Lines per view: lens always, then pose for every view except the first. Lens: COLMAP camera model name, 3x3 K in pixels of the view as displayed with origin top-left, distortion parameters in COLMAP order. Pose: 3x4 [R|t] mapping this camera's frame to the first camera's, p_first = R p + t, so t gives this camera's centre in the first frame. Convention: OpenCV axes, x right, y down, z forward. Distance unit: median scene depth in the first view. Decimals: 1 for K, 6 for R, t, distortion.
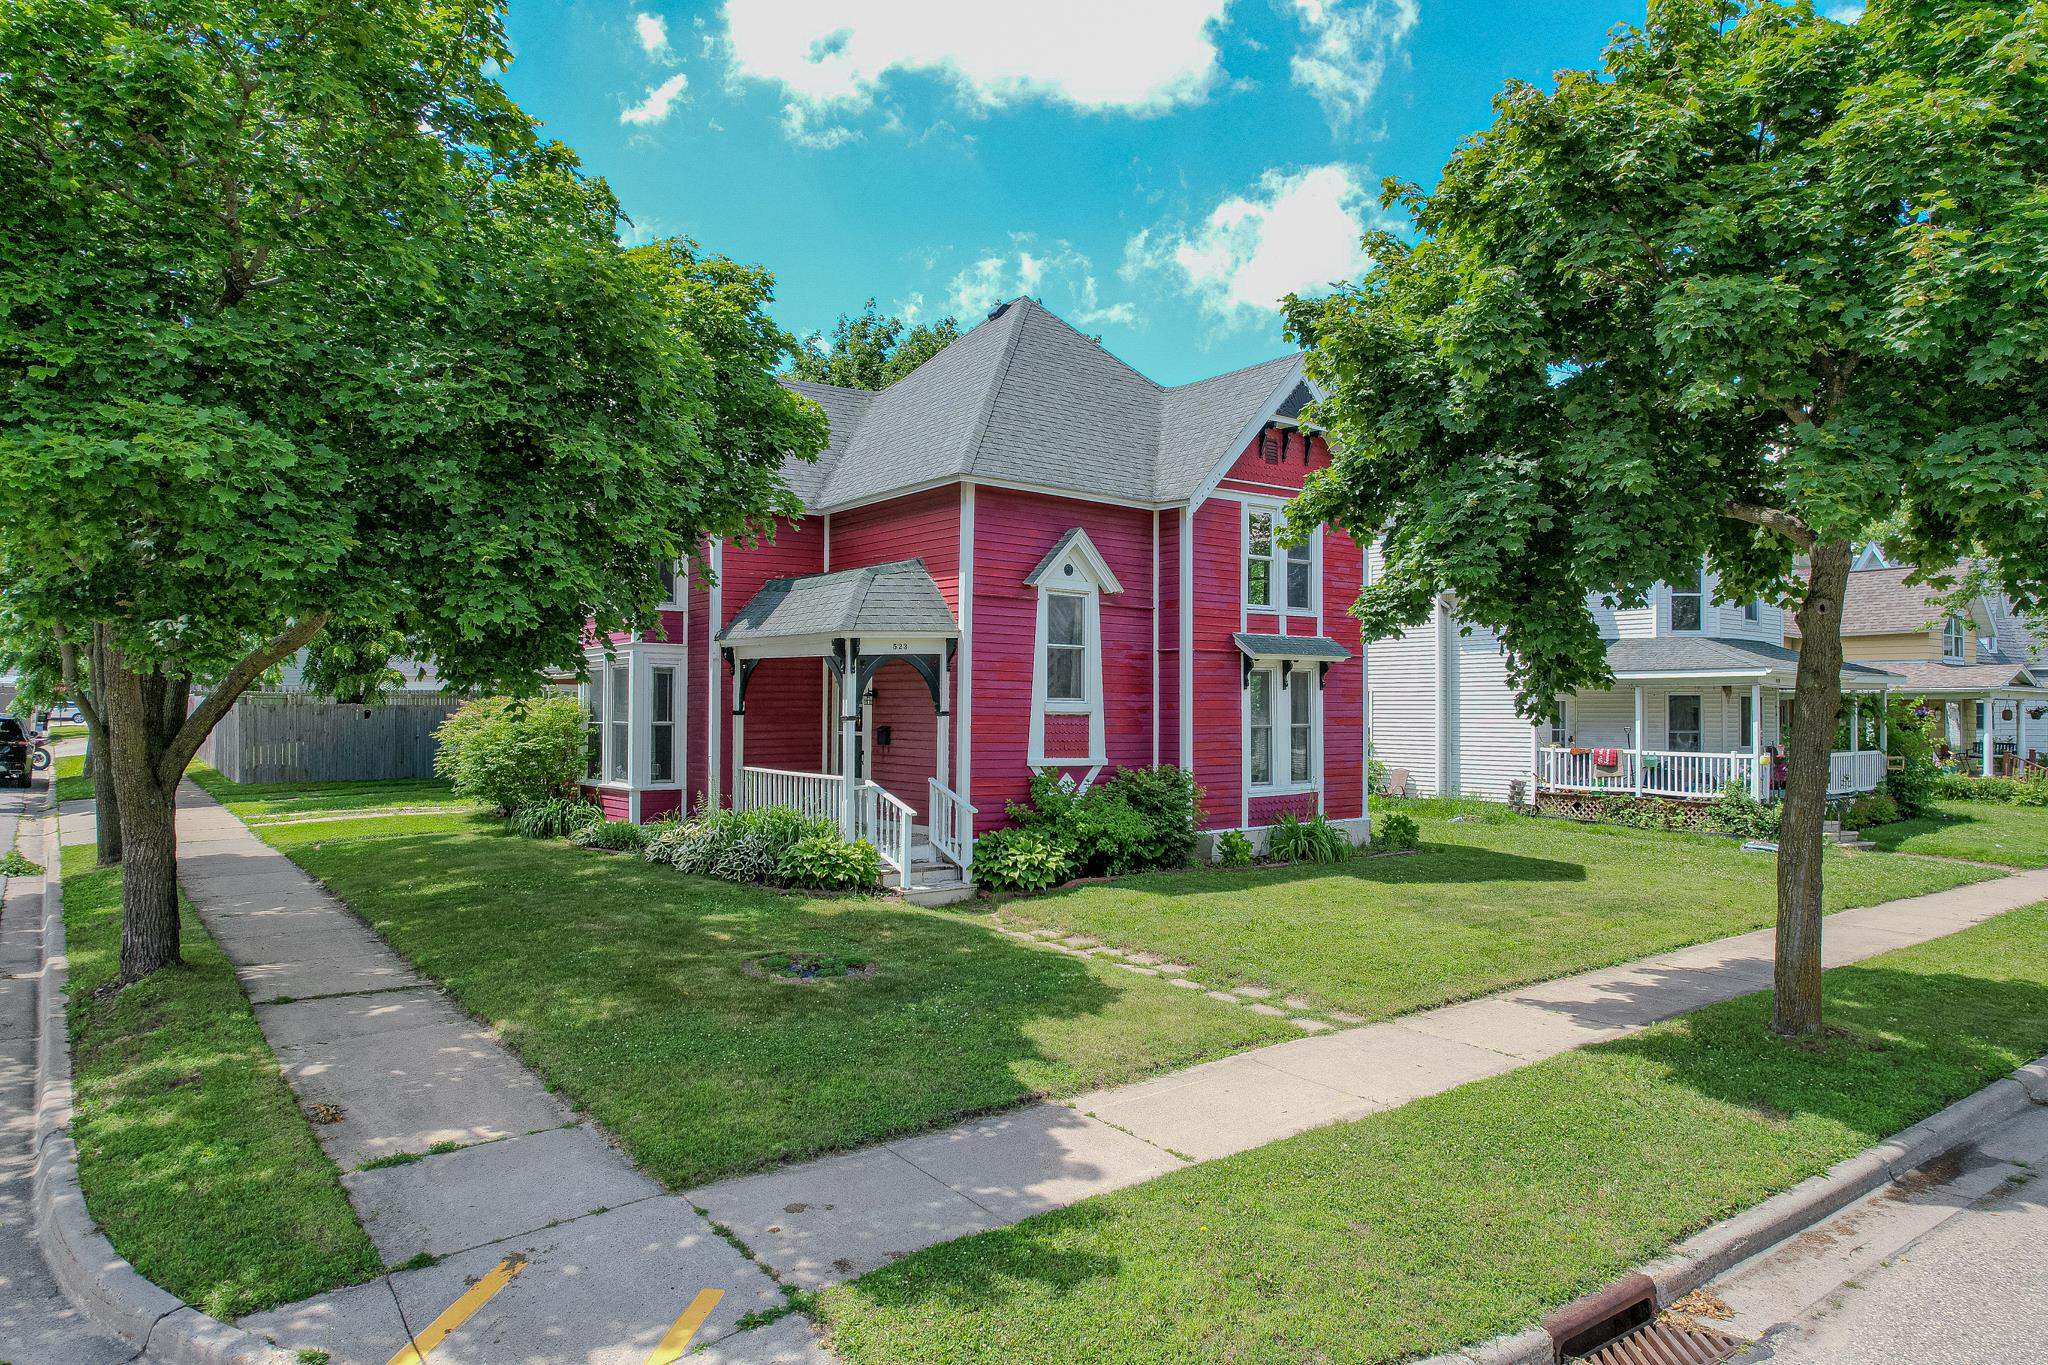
lens RADIAL K [[1387.6, 0, 1038.1], [0, 1387.6, 686.7], [0, 0, 1]] dist [-0.102288, 0.118372]
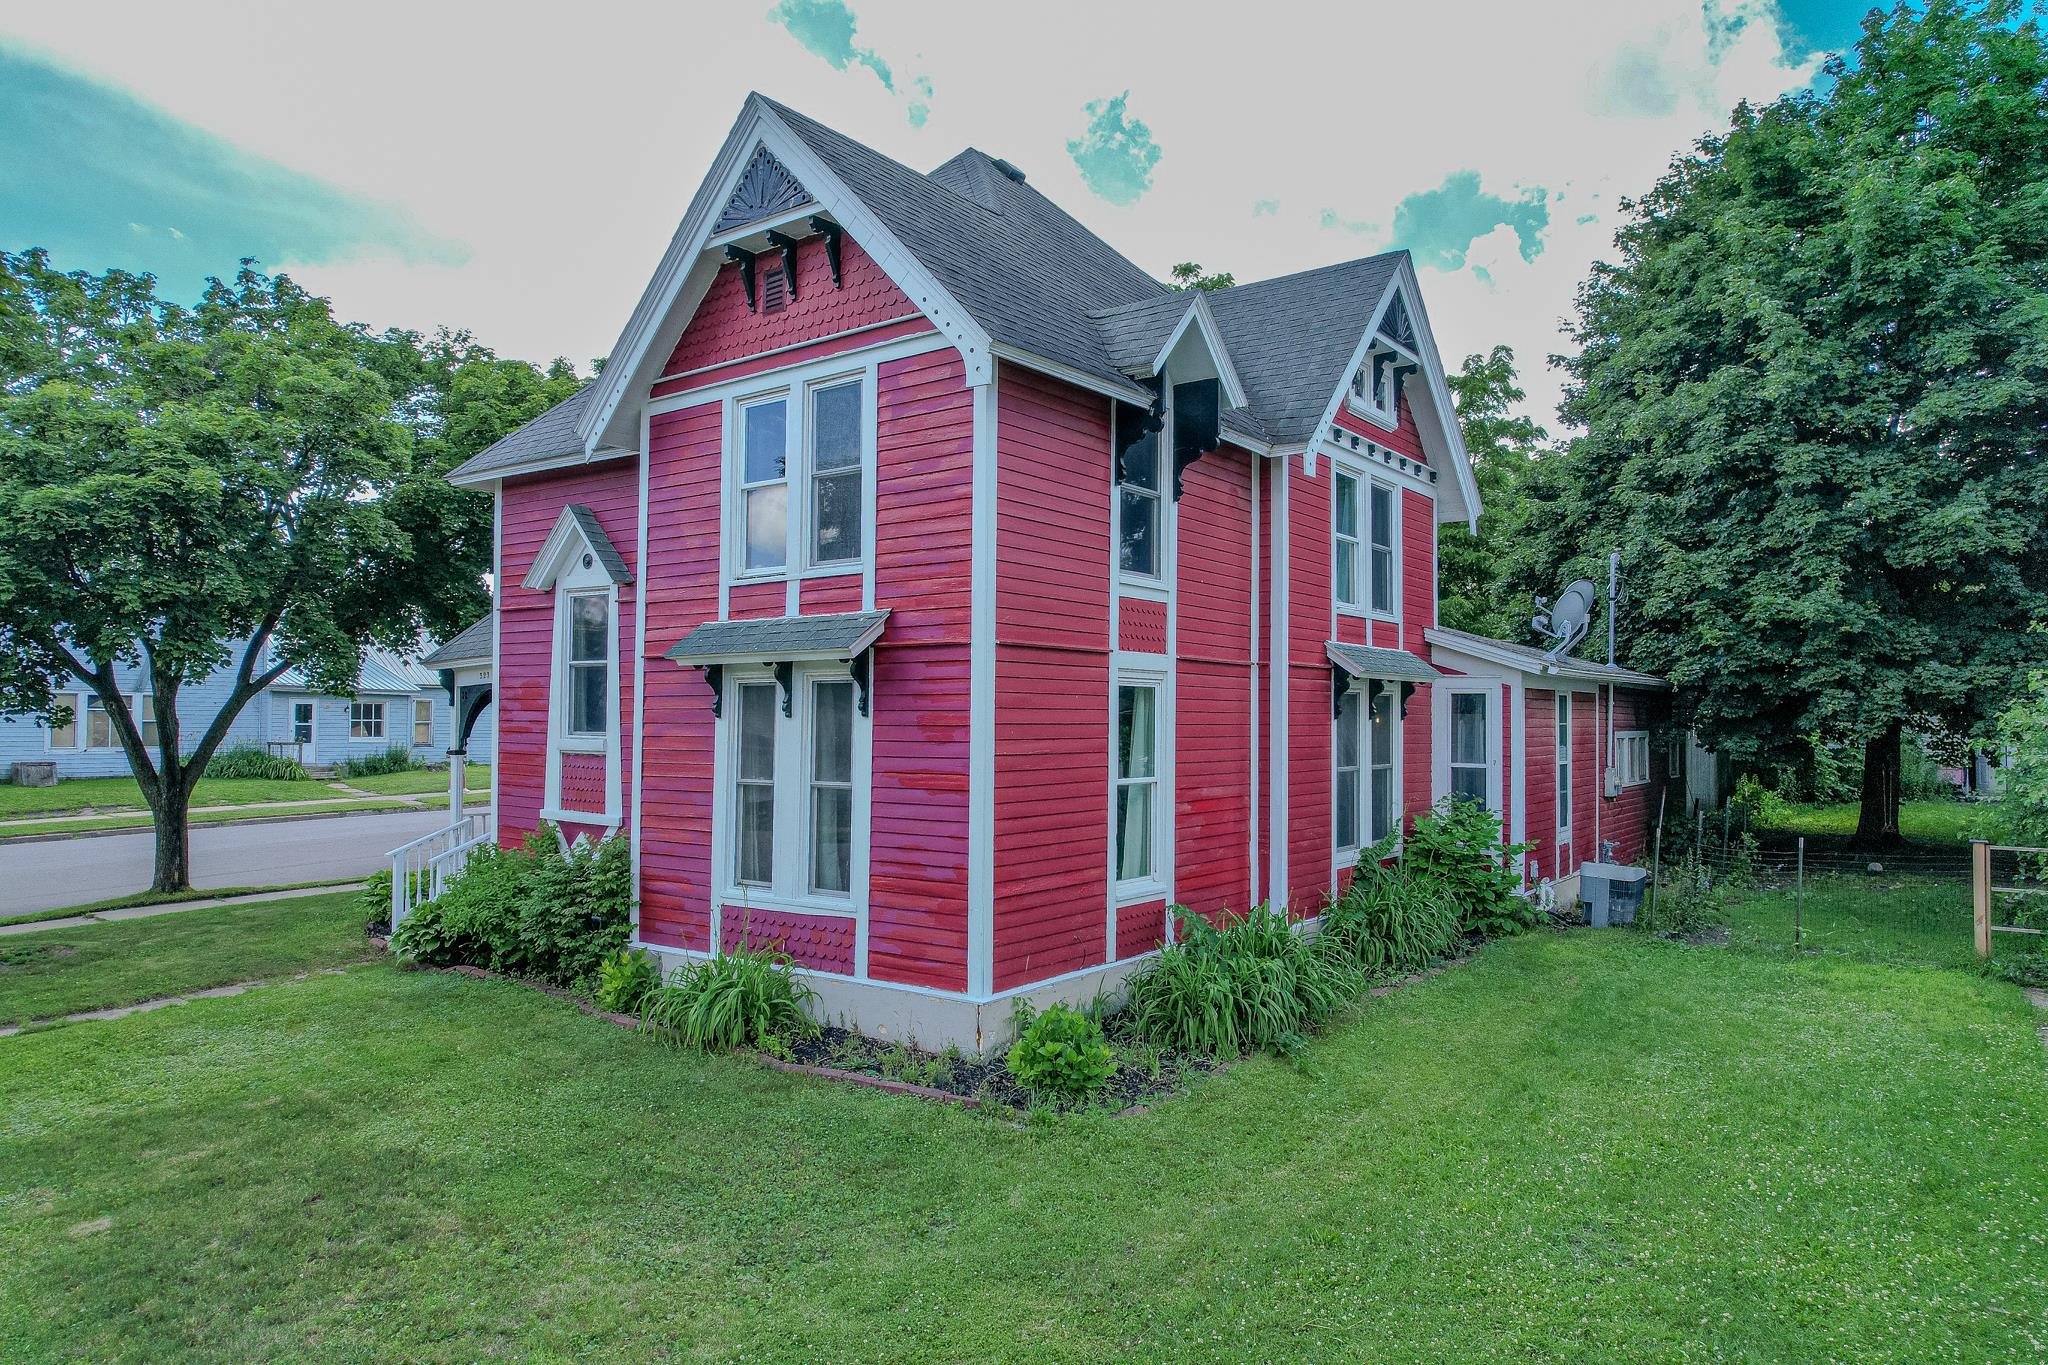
lens RADIAL K [[1387.6, 0, 1038.1], [0, 1387.6, 686.7], [0, 0, 1]] dist [-0.102288, 0.118372]
pose [[0.257714, -0.029563, -0.965769, 0.808353], [0.010682, 0.999558, -0.027746, 0.007562], [0.966162, -0.003166, 0.257916, 1.063952]]
